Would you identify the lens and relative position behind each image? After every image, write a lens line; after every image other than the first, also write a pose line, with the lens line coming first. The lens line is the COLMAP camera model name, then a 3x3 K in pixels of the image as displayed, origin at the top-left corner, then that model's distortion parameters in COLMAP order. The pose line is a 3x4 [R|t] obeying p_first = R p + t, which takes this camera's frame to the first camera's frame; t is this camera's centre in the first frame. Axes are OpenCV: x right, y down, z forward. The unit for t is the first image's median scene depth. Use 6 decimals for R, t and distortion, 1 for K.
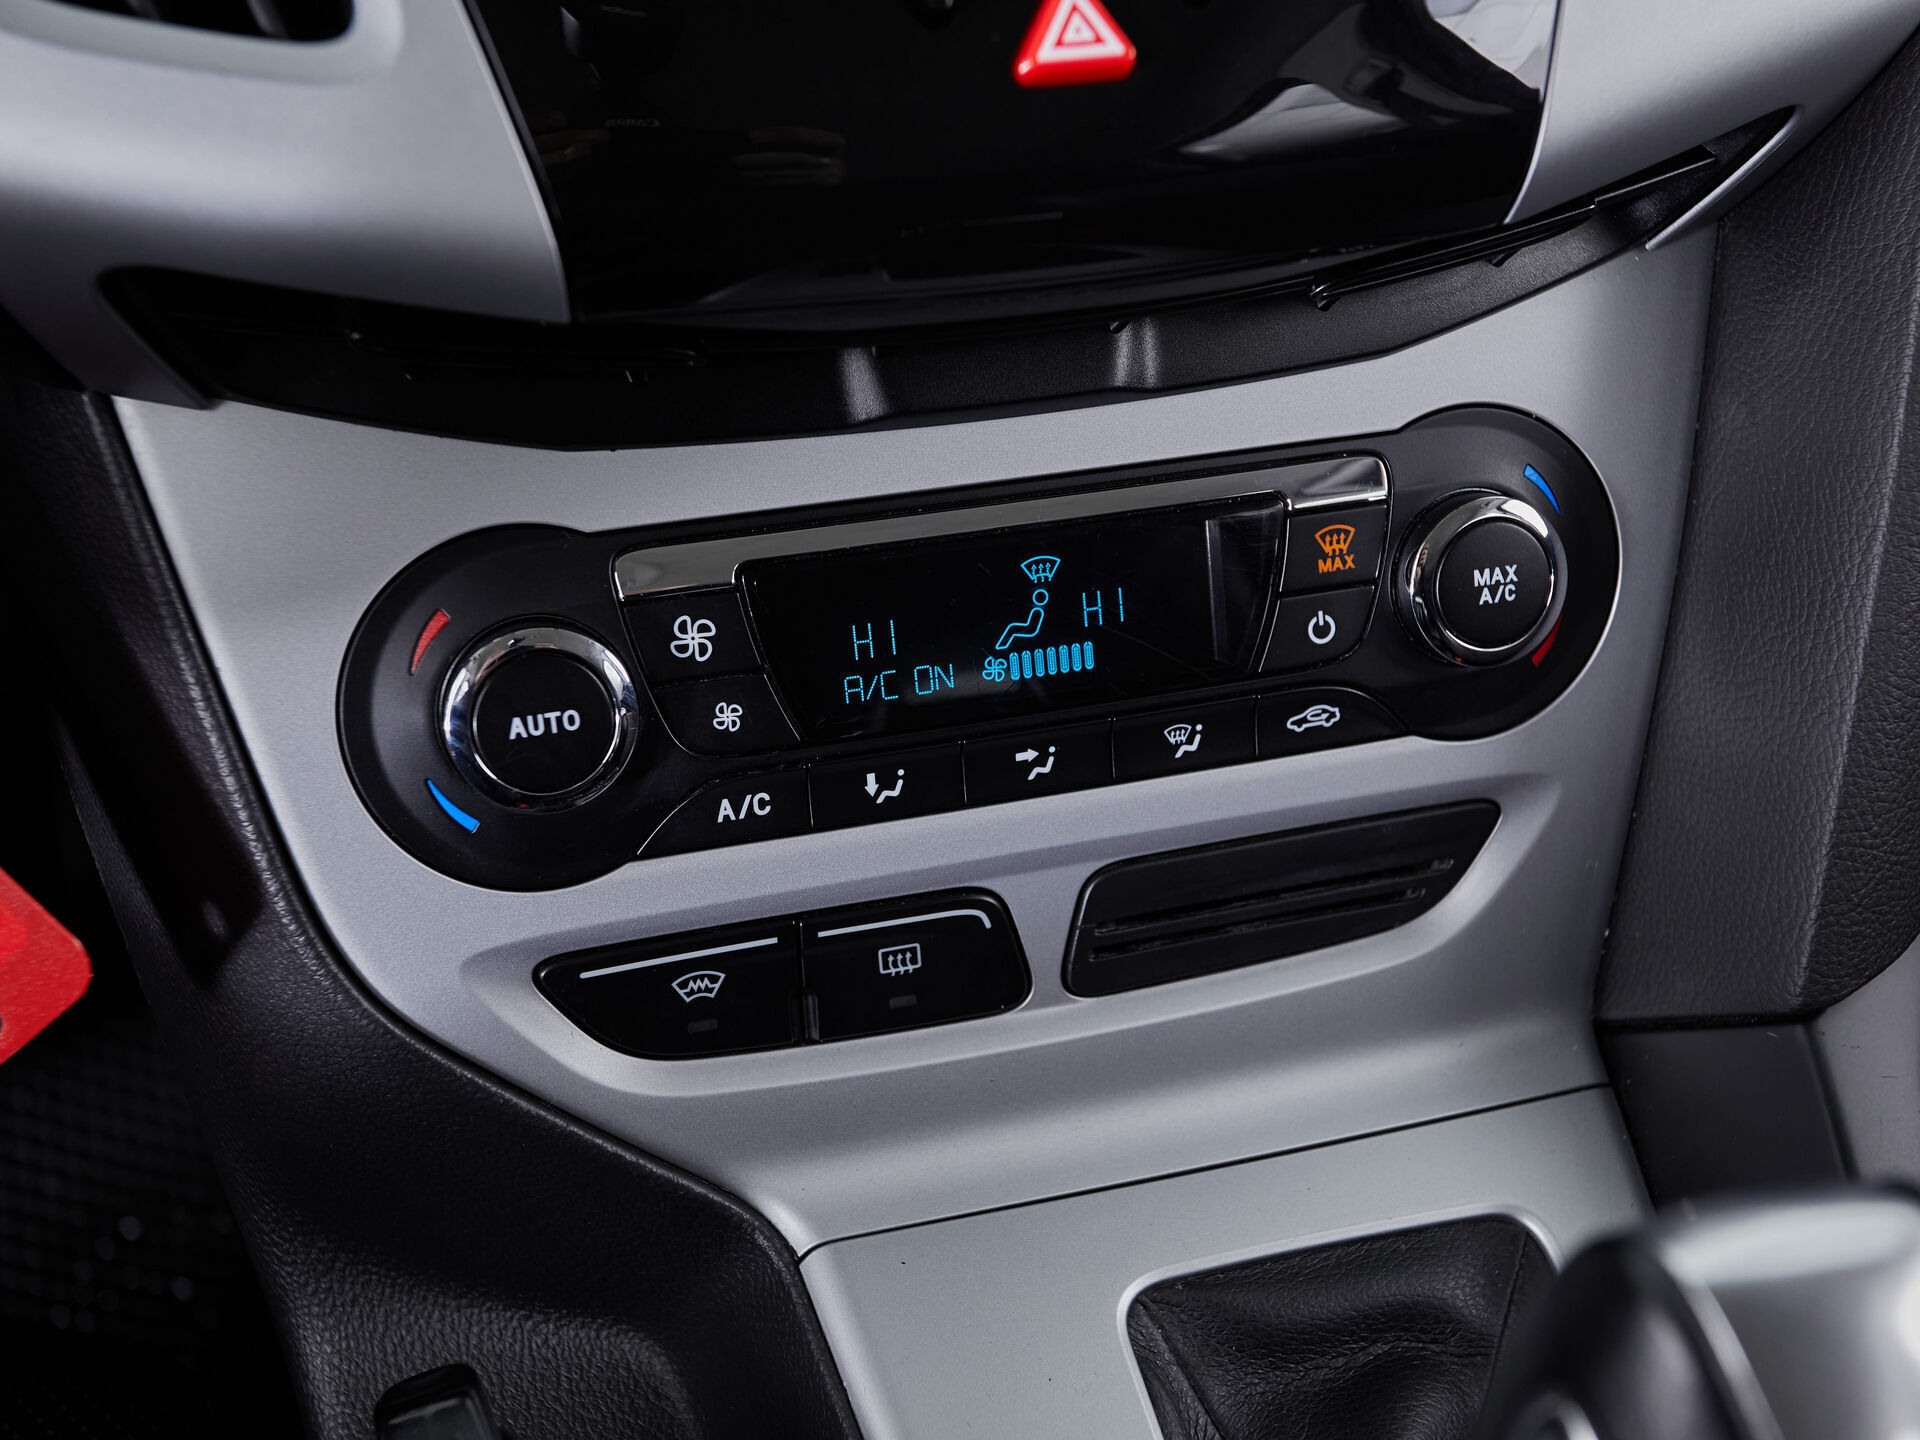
lens RADIAL K [[2437.2, 0, 951.7], [0, 2437.2, 711.9], [0, 0, 1]] dist [0.020362, 0.081397]
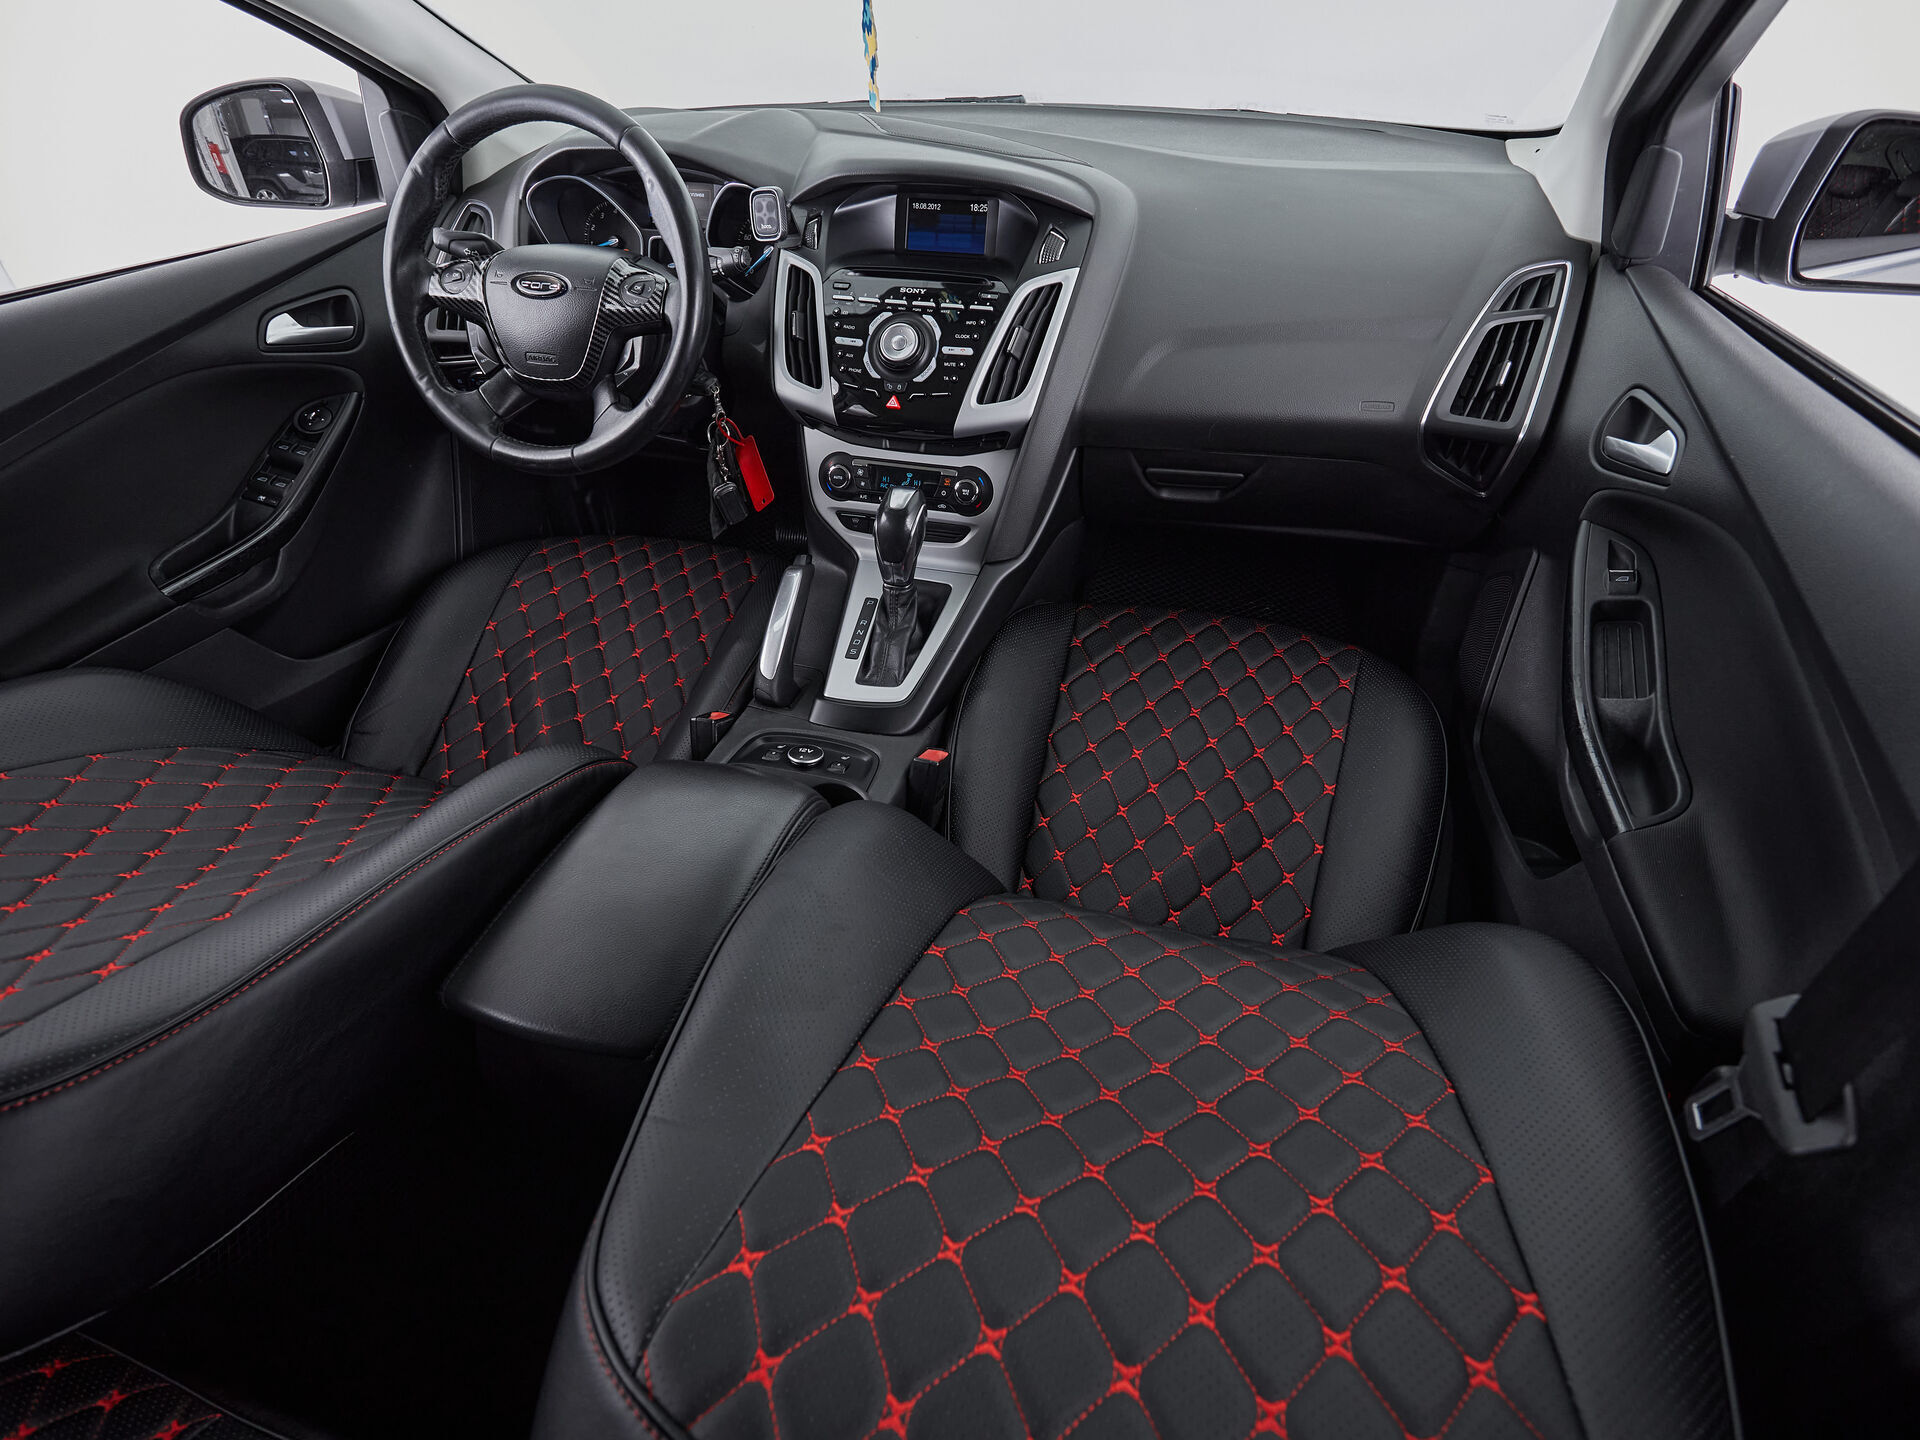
lens RADIAL K [[1014.9, 0, 960.0], [0, 1014.9, 720.0], [0, 0, 1]] dist [0.000826, -0.000443]
pose [[0.847397, 0.315627, -0.426963, 1.720495], [-0.272494, 0.948680, 0.160479, 0.108832], [0.455703, -0.019644, 0.889915, -1.666198]]
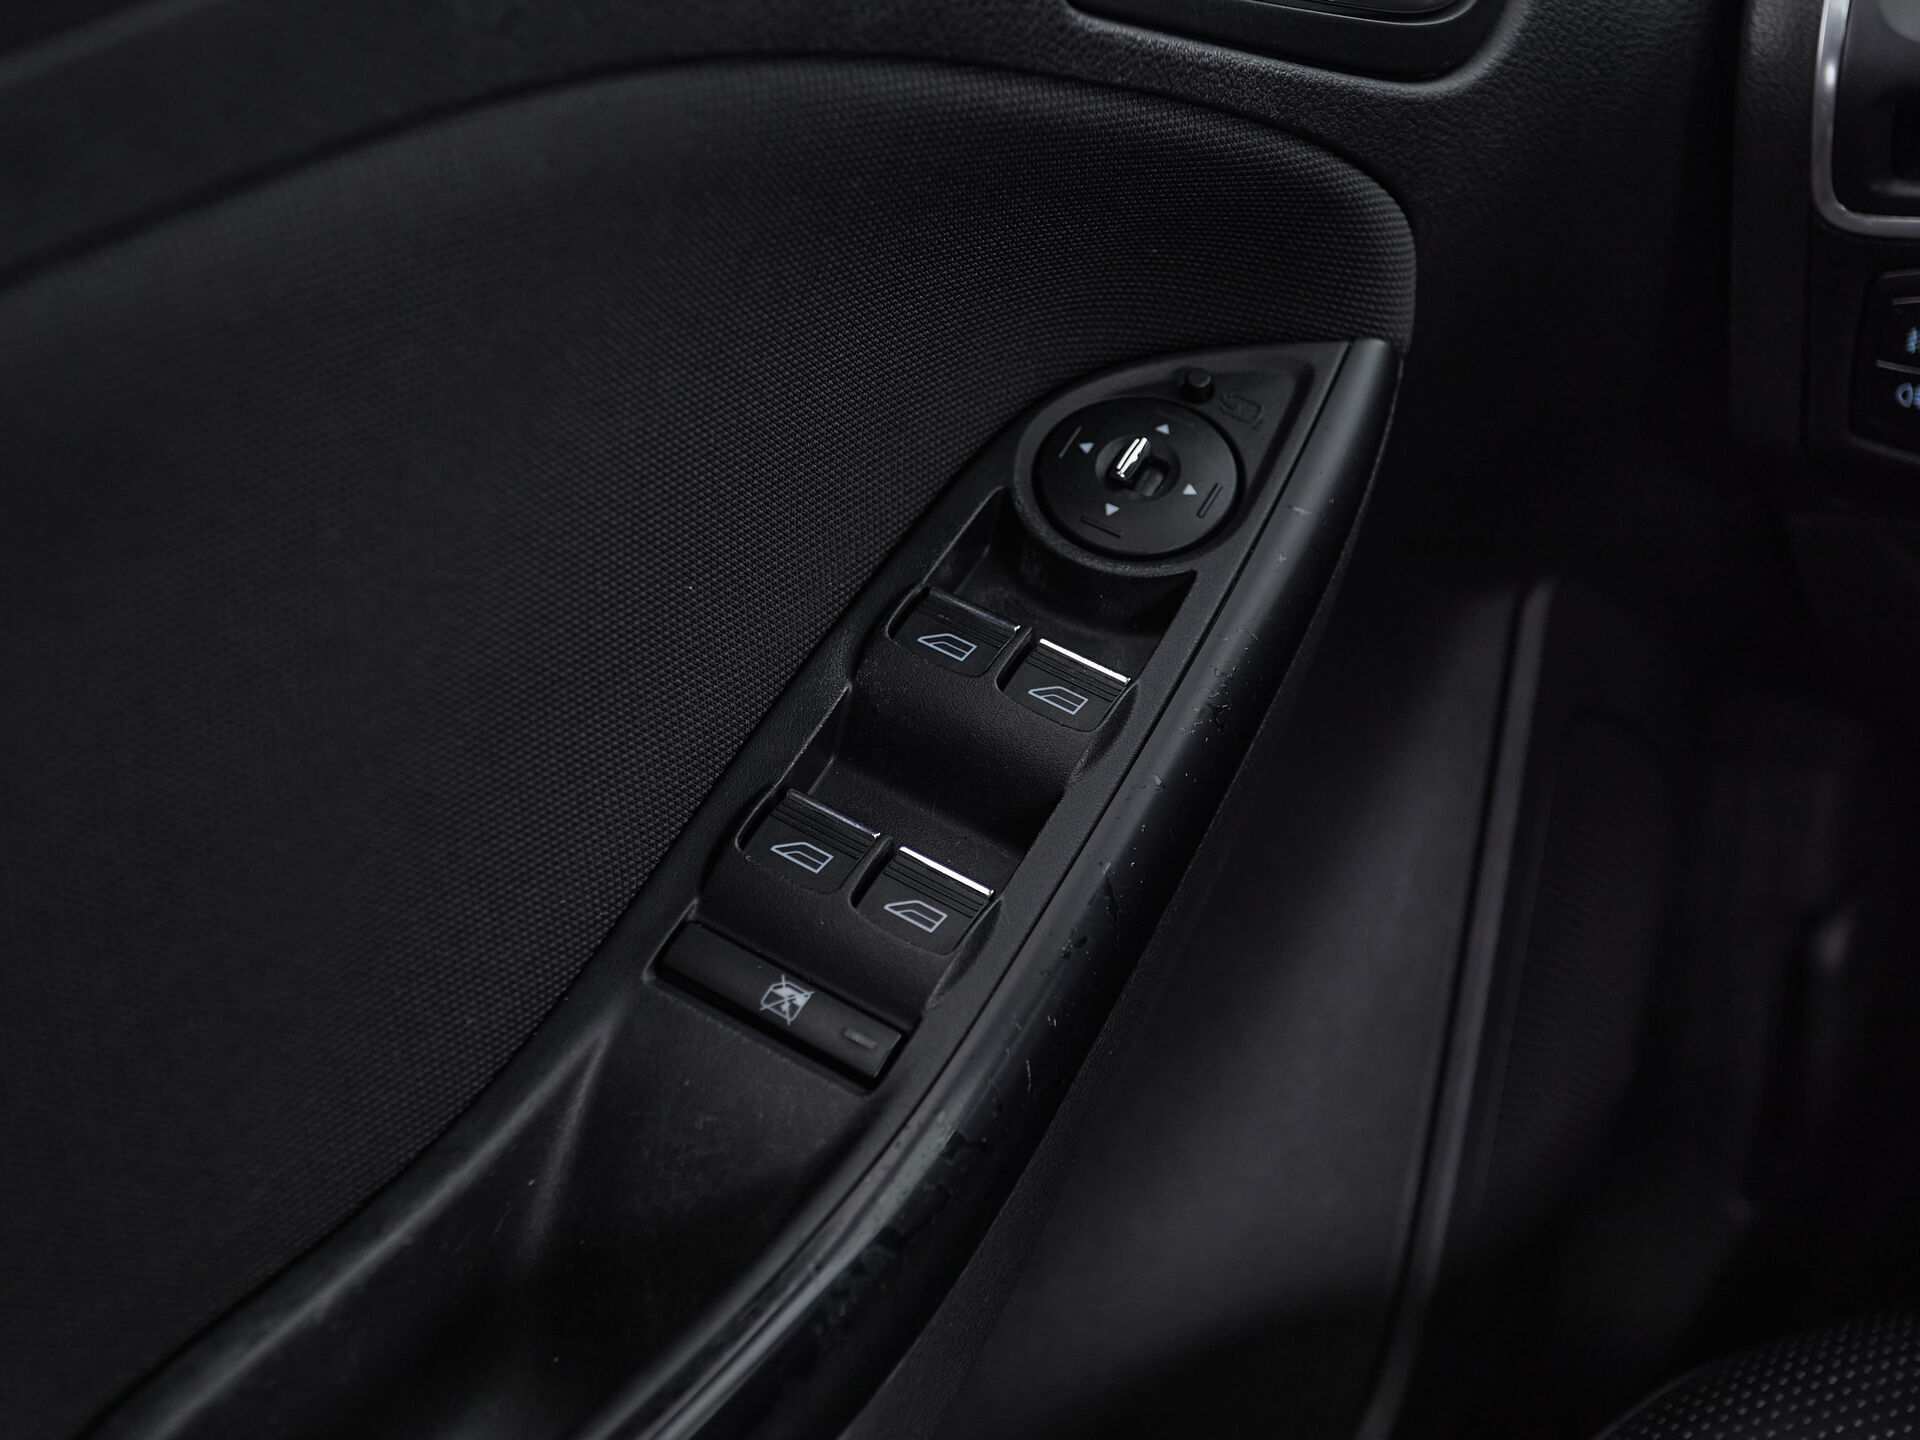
lens RADIAL K [[2437.2, 0, 951.7], [0, 2437.2, 711.9], [0, 0, 1]] dist [0.020362, 0.081397]
pose [[0.651106, 0.327712, -0.684591, -0.966635], [-0.401503, 0.914160, 0.055741, 0.354685], [0.644093, 0.238572, 0.726793, -0.571150]]
